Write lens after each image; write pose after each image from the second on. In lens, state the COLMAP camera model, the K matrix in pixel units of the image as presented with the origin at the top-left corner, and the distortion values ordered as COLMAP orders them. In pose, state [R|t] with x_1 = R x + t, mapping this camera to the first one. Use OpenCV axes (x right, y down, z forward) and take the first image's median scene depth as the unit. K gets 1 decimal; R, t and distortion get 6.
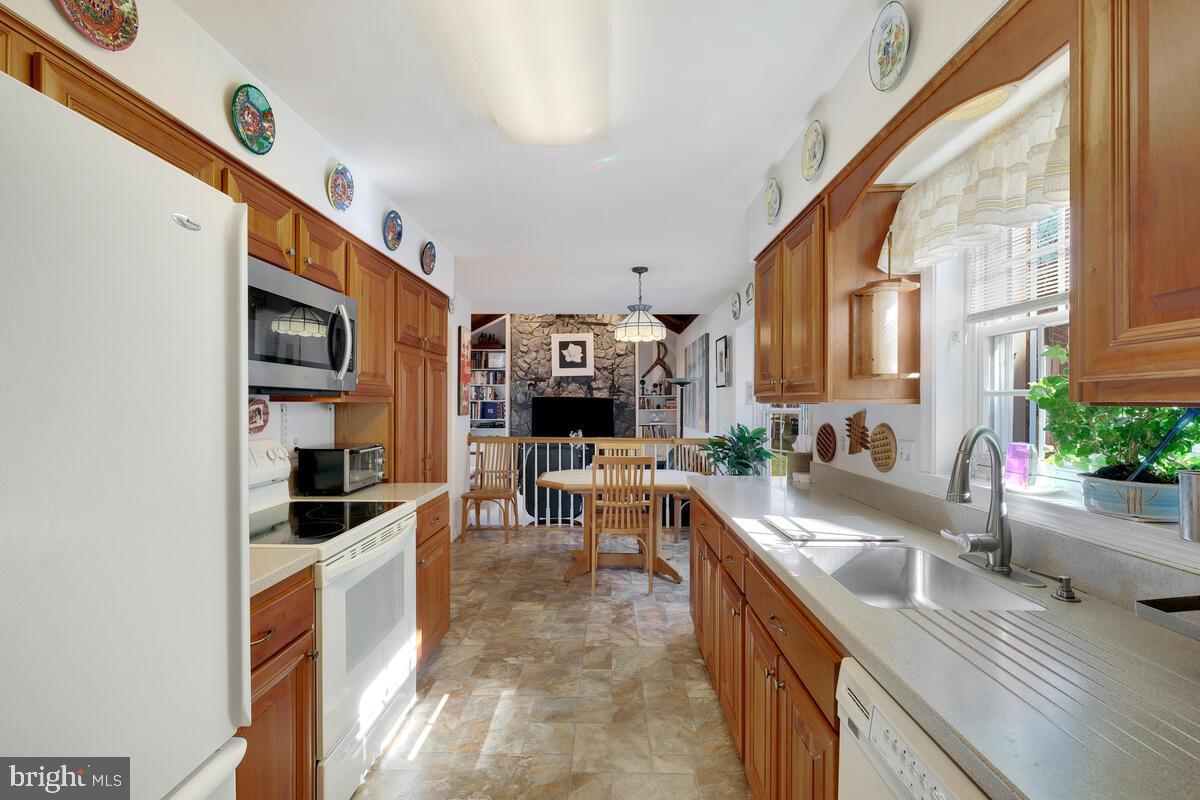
lens RADIAL K [[523.7, 0, 599.0], [0, 523.7, 401.5], [0, 0, 1]] dist [-0.001519, -0.000110]
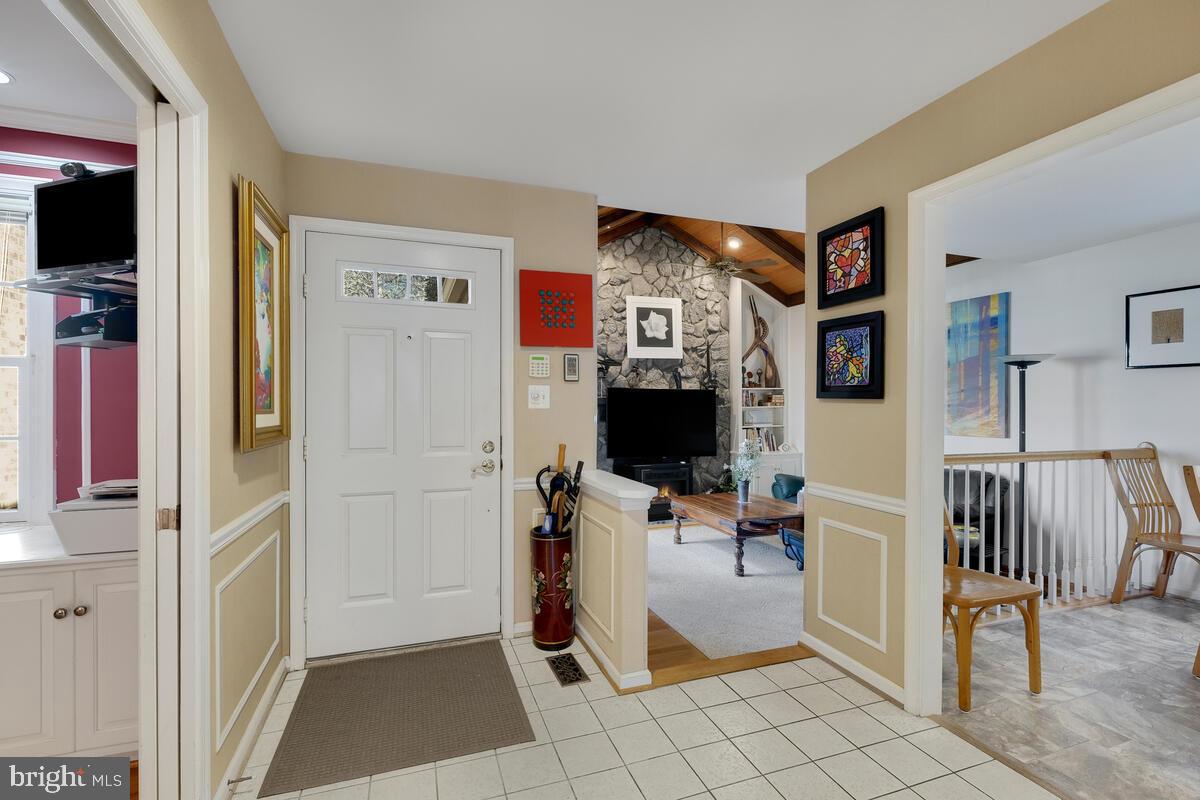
lens RADIAL K [[523.7, 0, 600.4], [0, 523.7, 404.1], [0, 0, 1]] dist [-0.001519, -0.000110]
pose [[0.933144, 0.000083, 0.359502, -0.366641], [-0.001603, 0.999991, 0.003929, 0.009122], [-0.359498, -0.004243, 0.933136, 0.378240]]
